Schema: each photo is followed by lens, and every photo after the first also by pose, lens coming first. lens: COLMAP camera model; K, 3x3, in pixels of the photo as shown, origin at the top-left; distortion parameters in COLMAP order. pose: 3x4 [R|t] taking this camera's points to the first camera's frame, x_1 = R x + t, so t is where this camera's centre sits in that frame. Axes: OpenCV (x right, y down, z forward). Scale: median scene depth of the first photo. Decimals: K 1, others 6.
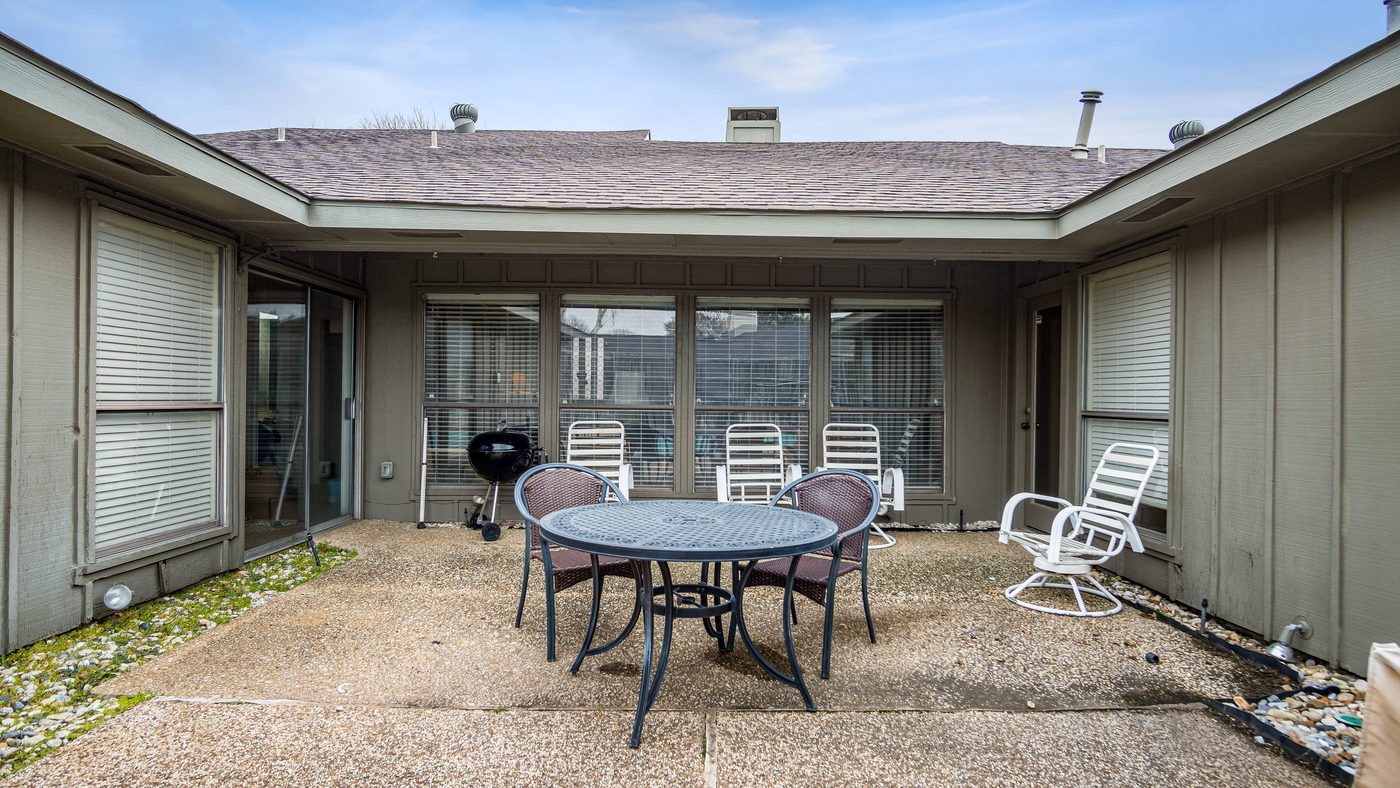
lens RADIAL K [[763.3, 0, 702.4], [0, 763.3, 396.8], [0, 0, 1]] dist [0.000120, 0.000195]
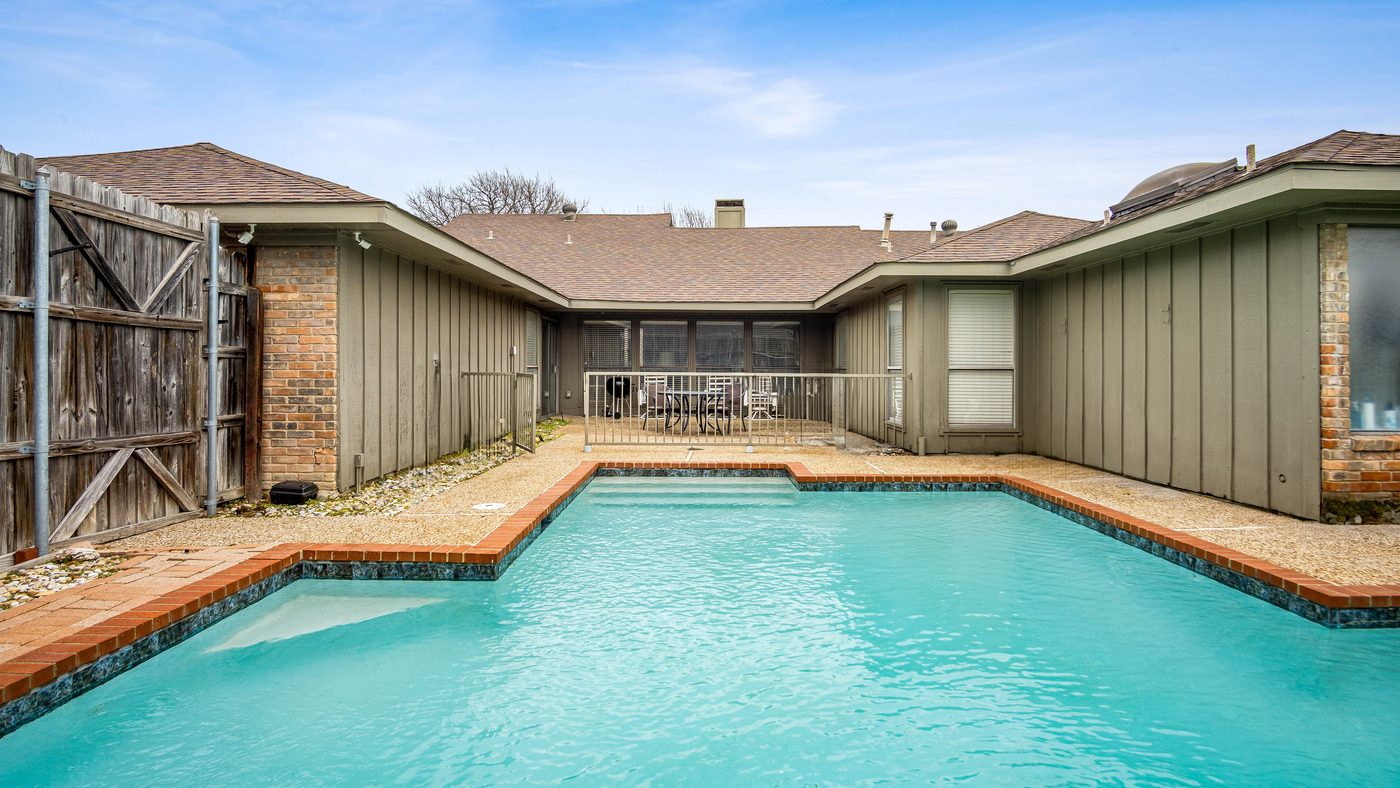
lens RADIAL K [[763.3, 0, 699.6], [0, 763.3, 389.4], [0, 0, 1]] dist [0.000120, 0.000195]
pose [[0.999830, -0.002684, -0.018268, 0.046399], [0.003330, 0.999368, 0.035399, -0.000837], [0.018162, -0.035453, 0.999206, -1.363291]]
